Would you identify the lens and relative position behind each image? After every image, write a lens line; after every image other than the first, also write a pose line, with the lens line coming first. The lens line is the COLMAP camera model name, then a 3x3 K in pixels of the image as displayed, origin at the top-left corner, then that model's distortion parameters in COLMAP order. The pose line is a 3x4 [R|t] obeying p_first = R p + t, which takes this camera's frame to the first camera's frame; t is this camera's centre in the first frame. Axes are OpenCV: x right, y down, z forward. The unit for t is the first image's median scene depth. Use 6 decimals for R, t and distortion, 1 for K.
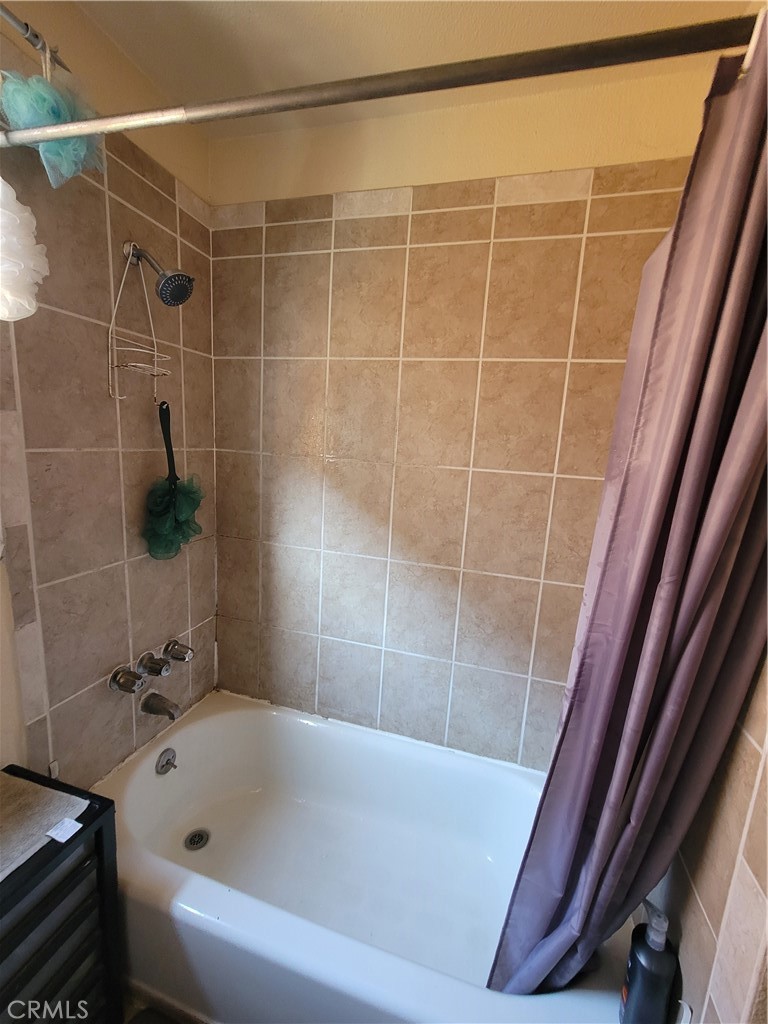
lens RADIAL K [[420.2, 0, 385.3], [0, 420.2, 513.5], [0, 0, 1]] dist [-0.003799, 0.002674]
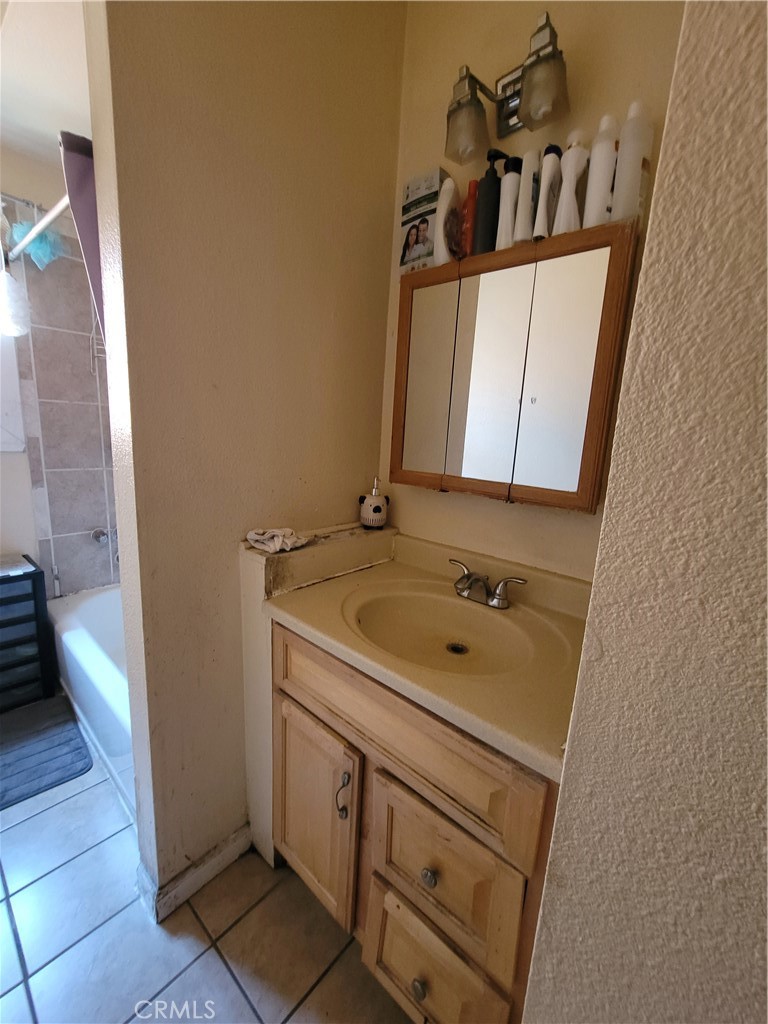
lens RADIAL K [[420.2, 0, 382.7], [0, 420.2, 510.6], [0, 0, 1]] dist [-0.003799, 0.002674]
pose [[0.902314, 0.094509, -0.420591, 1.487476], [-0.092911, 0.995377, 0.024339, 0.171199], [0.420947, 0.017116, 0.906924, -0.130352]]
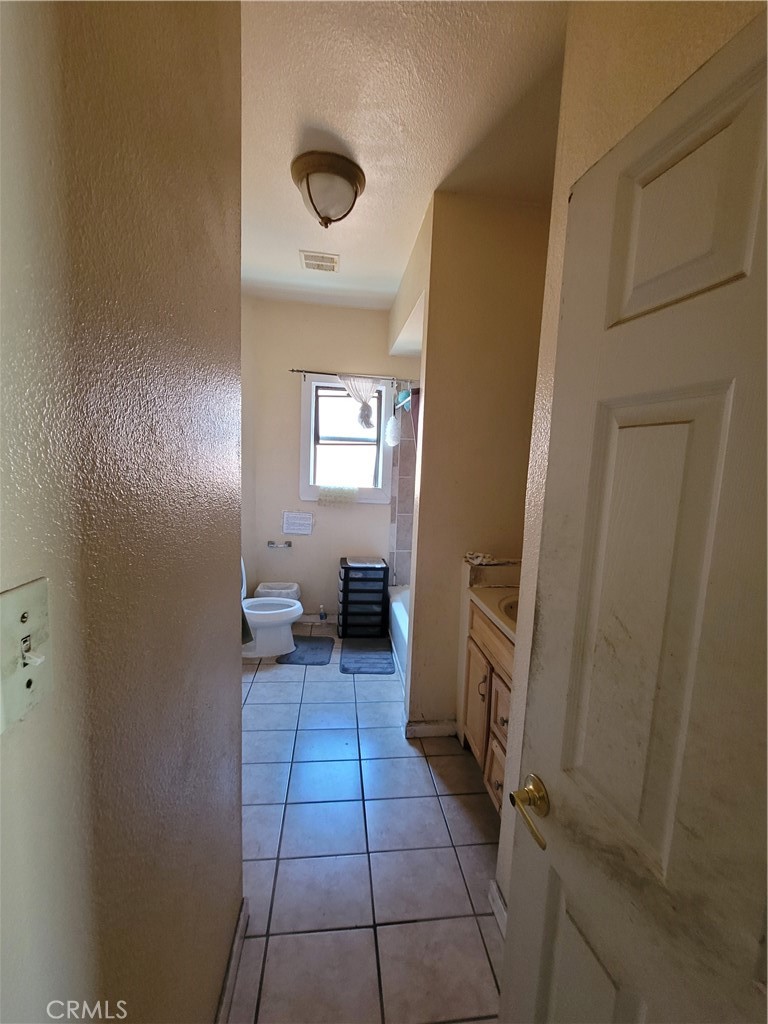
lens RADIAL K [[420.2, 0, 379.7], [0, 420.2, 508.5], [0, 0, 1]] dist [-0.003799, 0.002674]
pose [[0.371867, 0.075525, -0.925209, 2.532295], [-0.179350, 0.983751, 0.008218, 0.124616], [0.910796, 0.162880, 0.379370, -0.543919]]
